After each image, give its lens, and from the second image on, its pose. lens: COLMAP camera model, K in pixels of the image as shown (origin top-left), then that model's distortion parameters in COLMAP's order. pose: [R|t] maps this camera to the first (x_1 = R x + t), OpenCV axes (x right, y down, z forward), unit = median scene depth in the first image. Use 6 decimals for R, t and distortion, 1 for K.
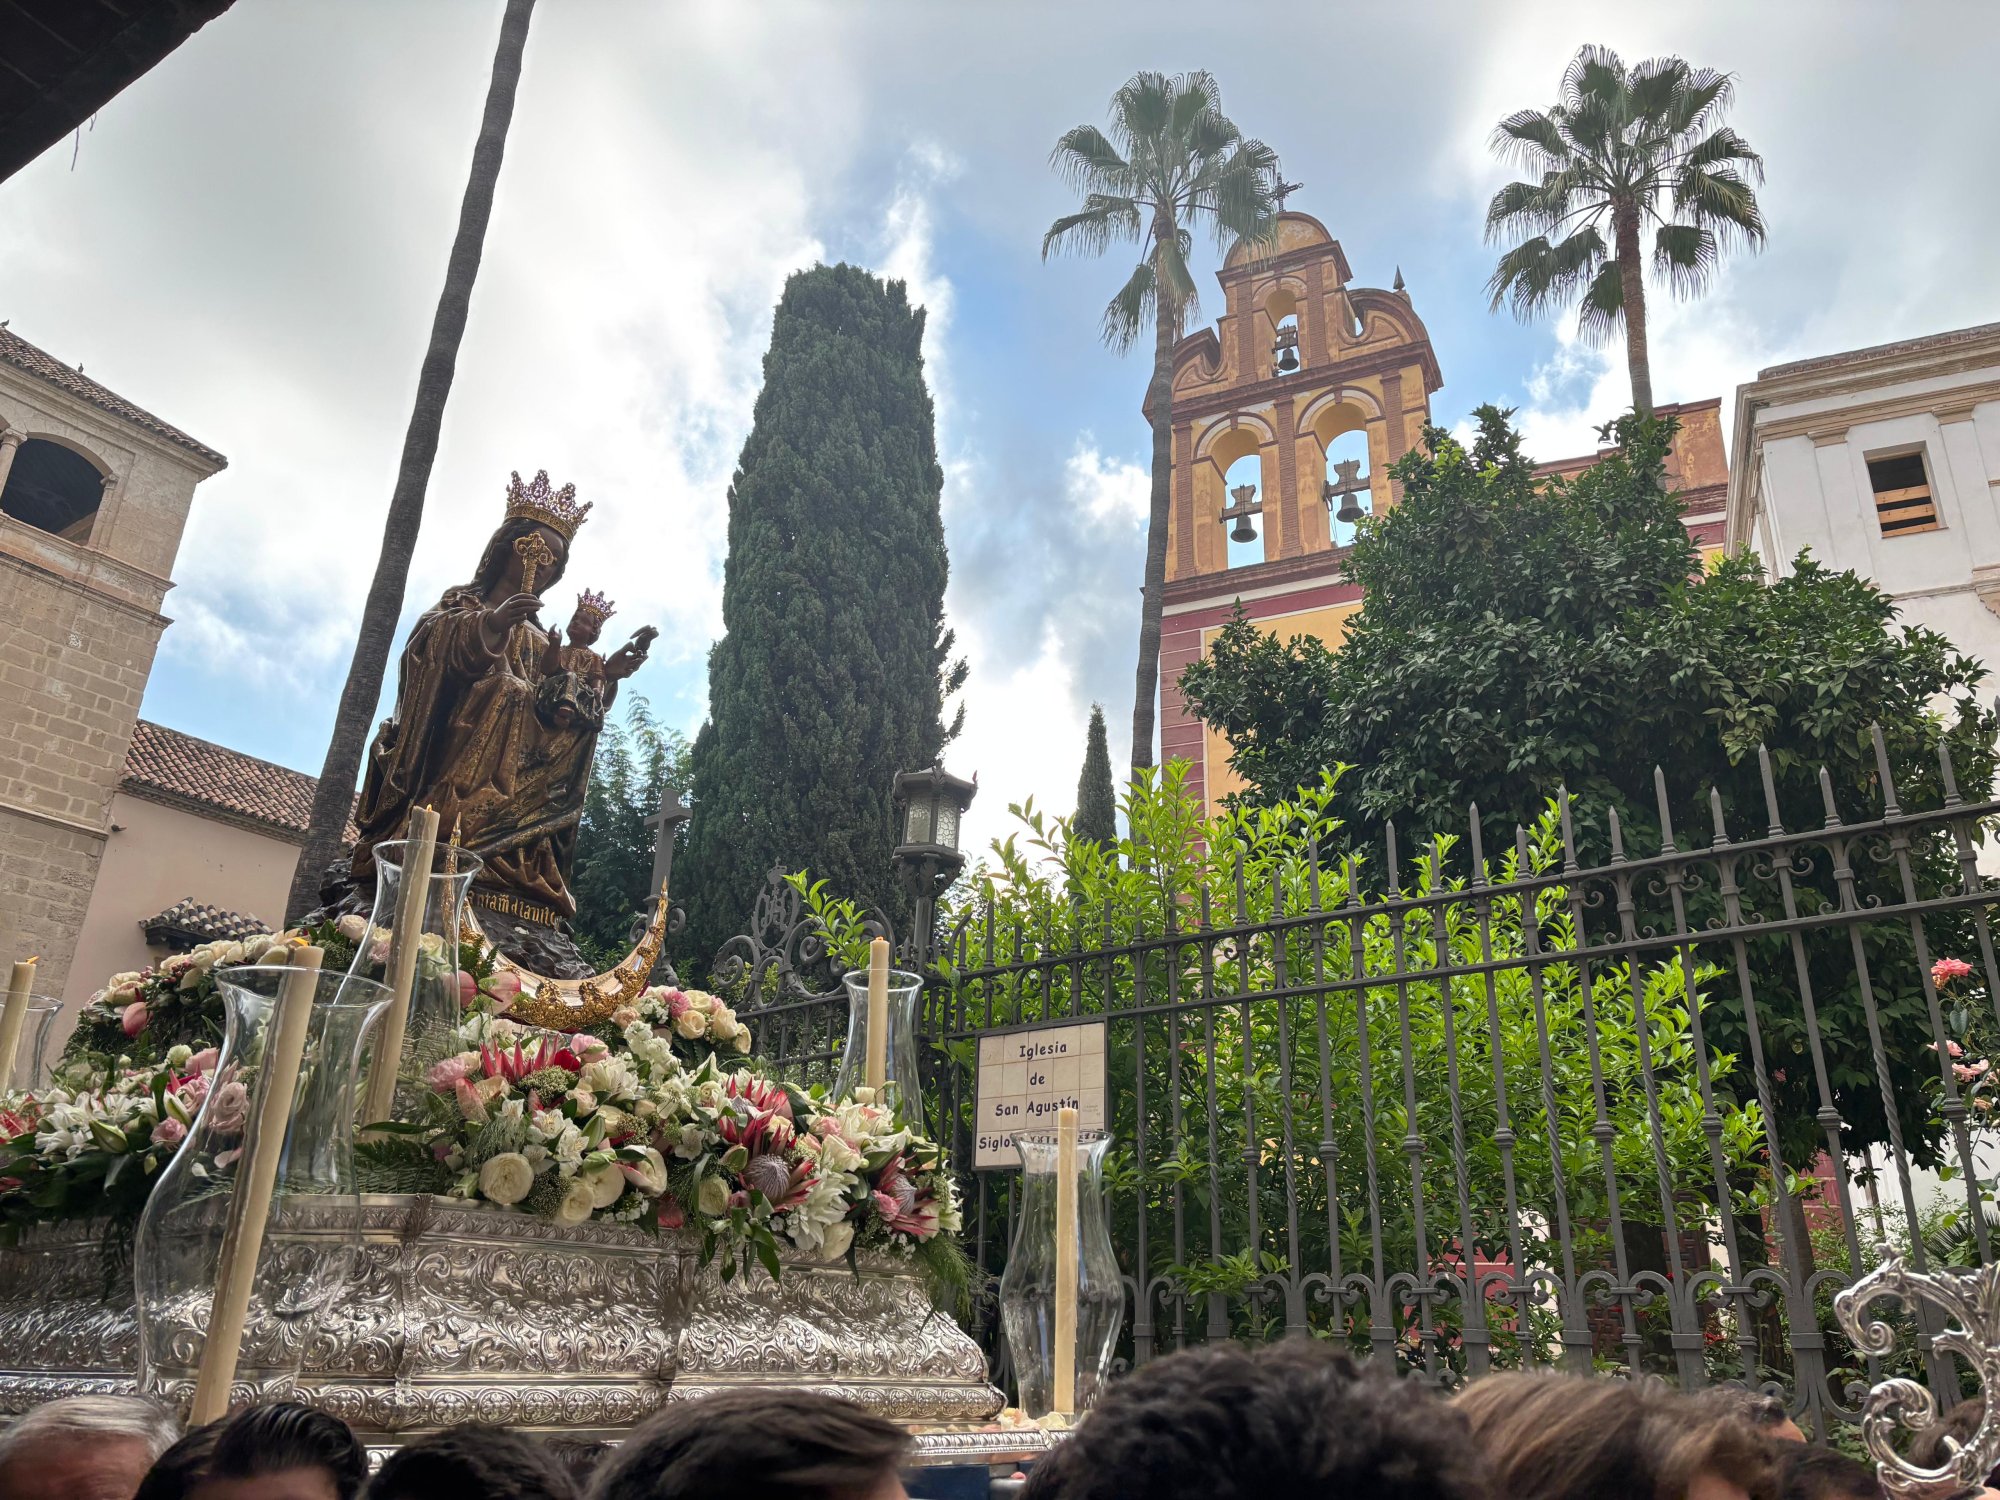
lens RADIAL K [[1488.4, 0, 1000.0], [0, 1488.4, 750.0], [0, 0, 1]] dist [0.027653, -0.023755]
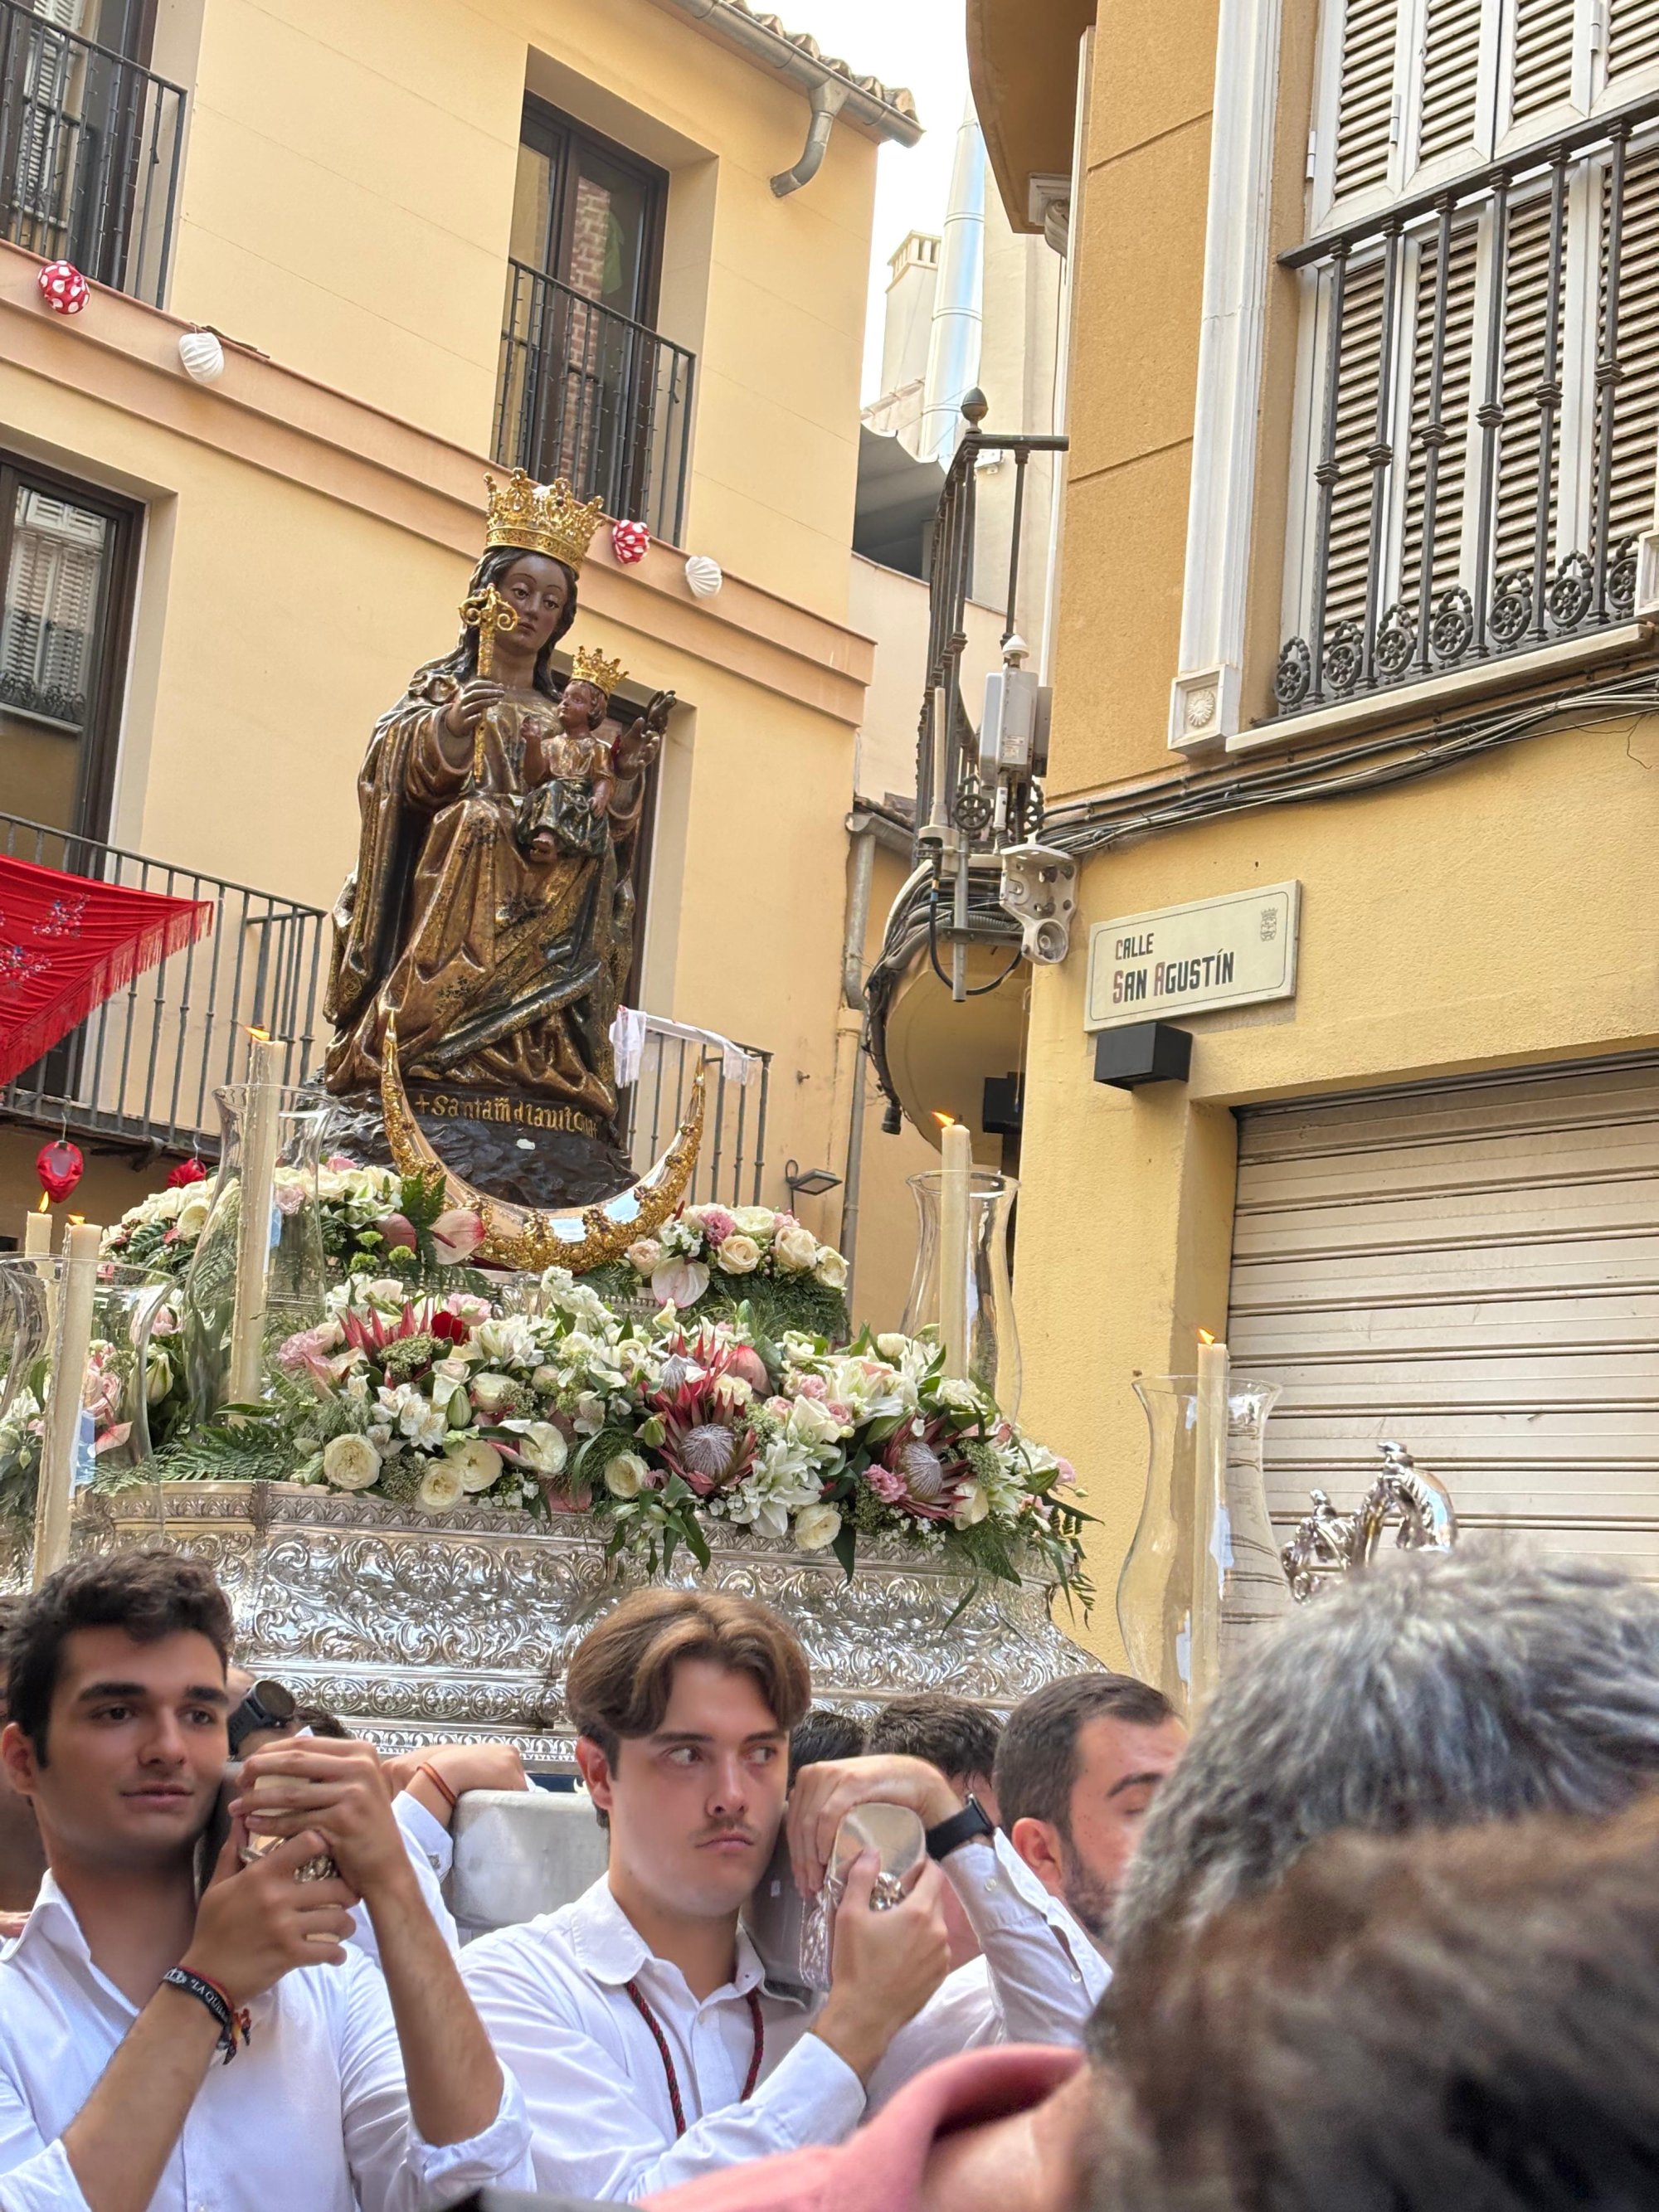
lens RADIAL K [[3272.8, 0, 895.7], [0, 3272.8, 1106.6], [0, 0, 1]] dist [0.047861, -0.056500]
pose [[0.903220, -0.072353, -0.423035, 0.694902], [0.143920, 0.979675, 0.139727, -0.128386], [0.404327, -0.187088, 0.895275, -0.504273]]
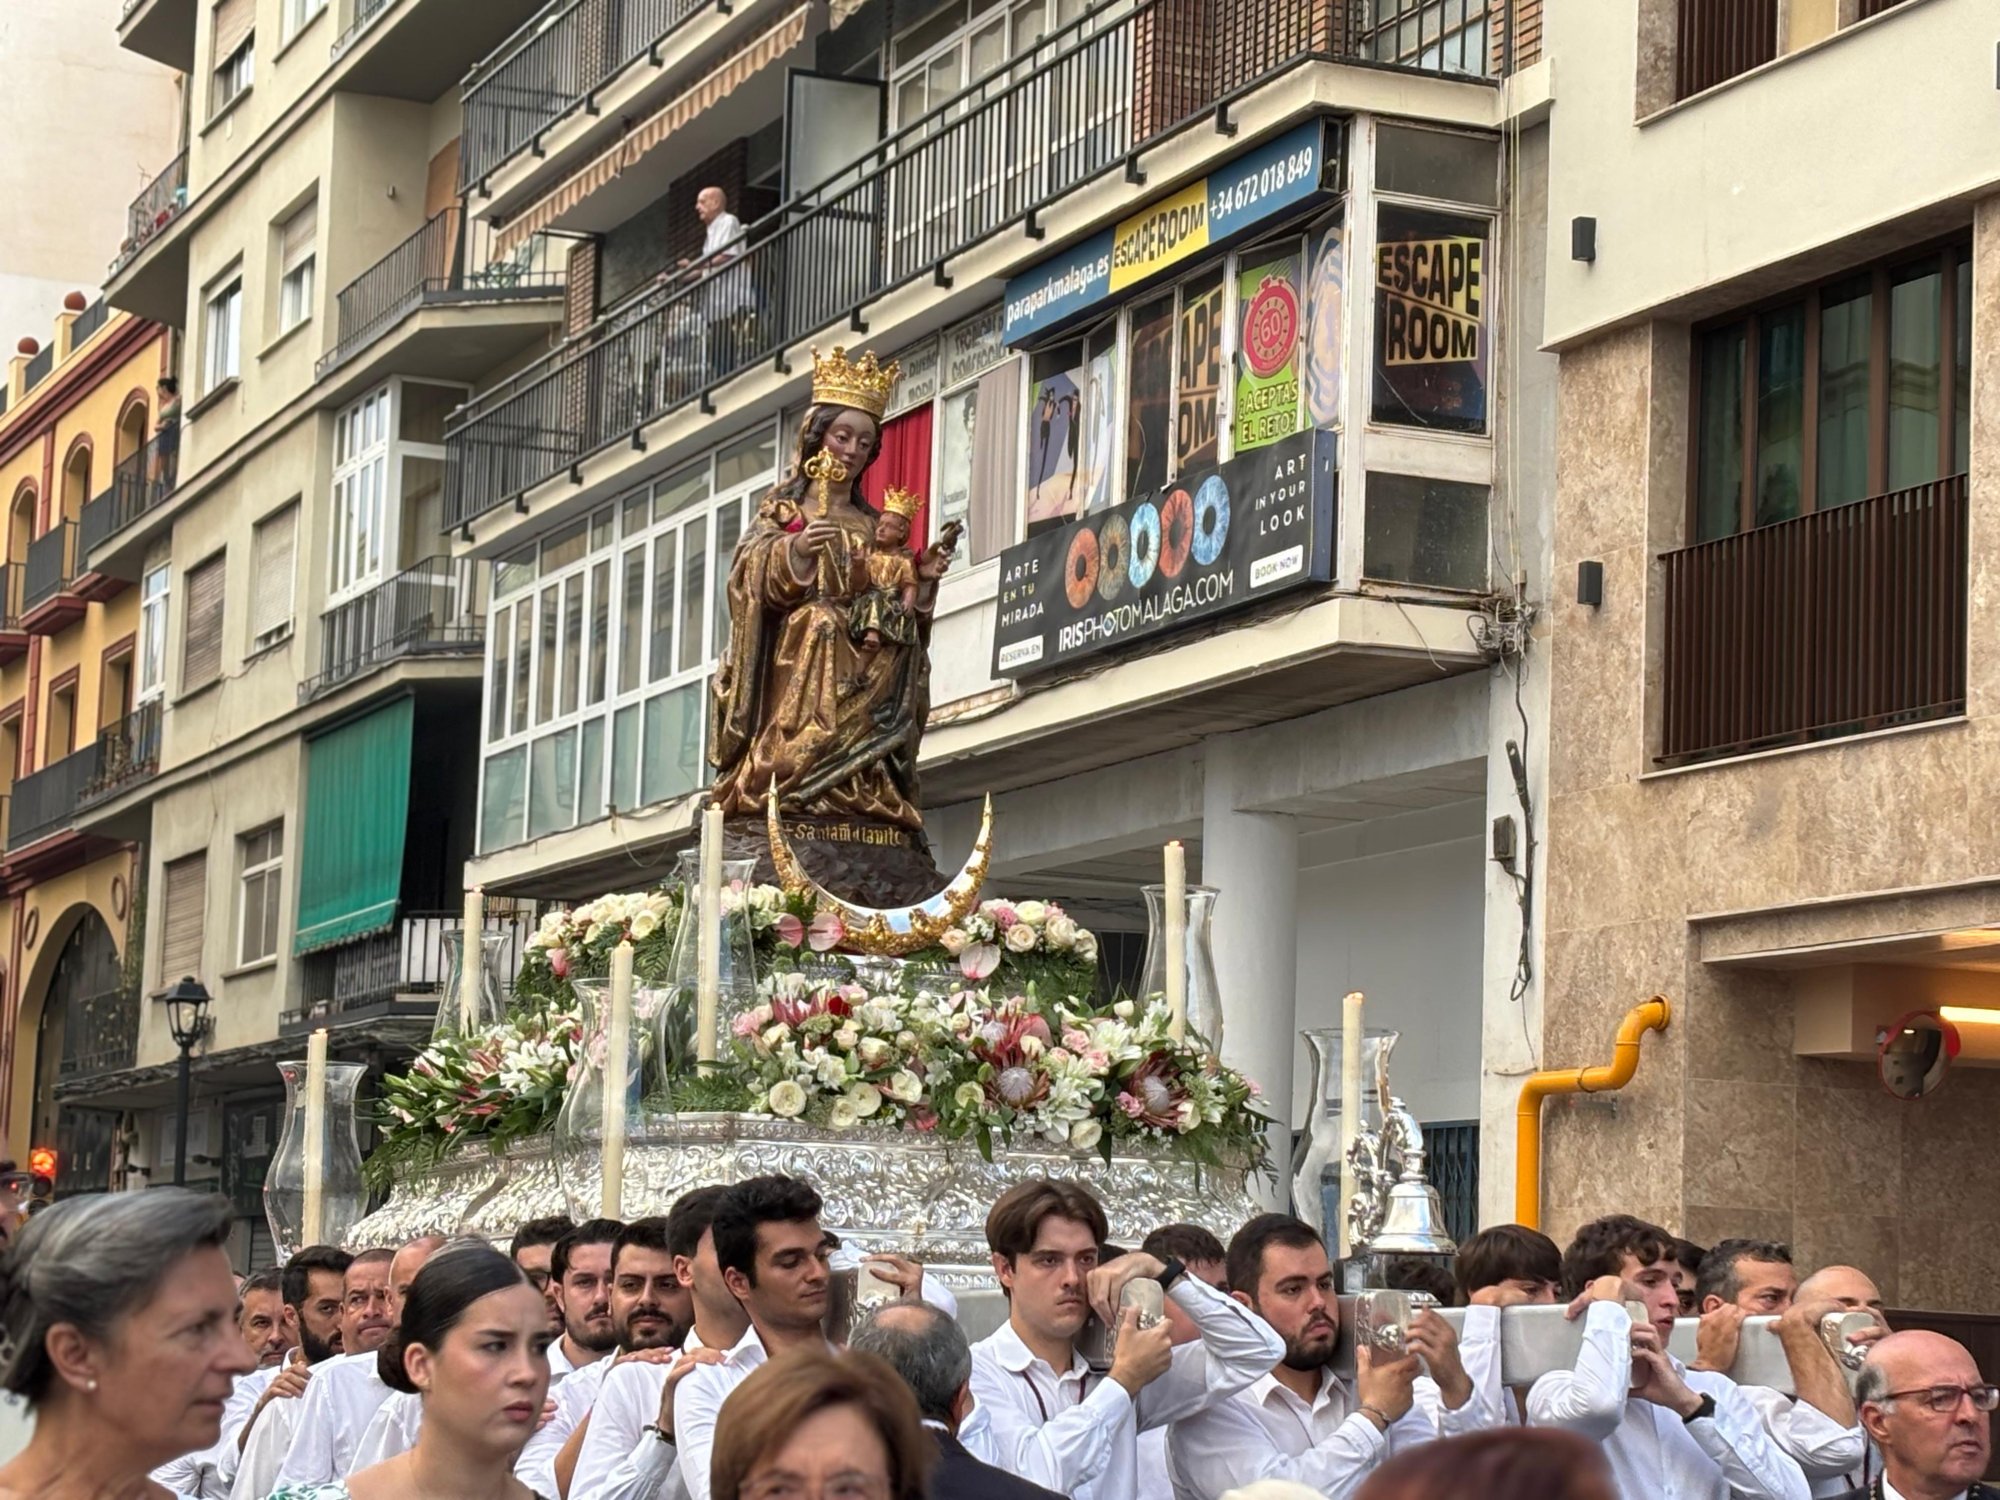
lens RADIAL K [[4411.3, 0, 1000.0], [0, 4411.3, 750.0], [0, 0, 1]] dist [0.013224, -0.075840]
pose [[0.893005, -0.066138, -0.445160, 1.447098], [0.166178, 0.967699, 0.189586, -0.659381], [0.418242, -0.243277, 0.875151, -2.074410]]
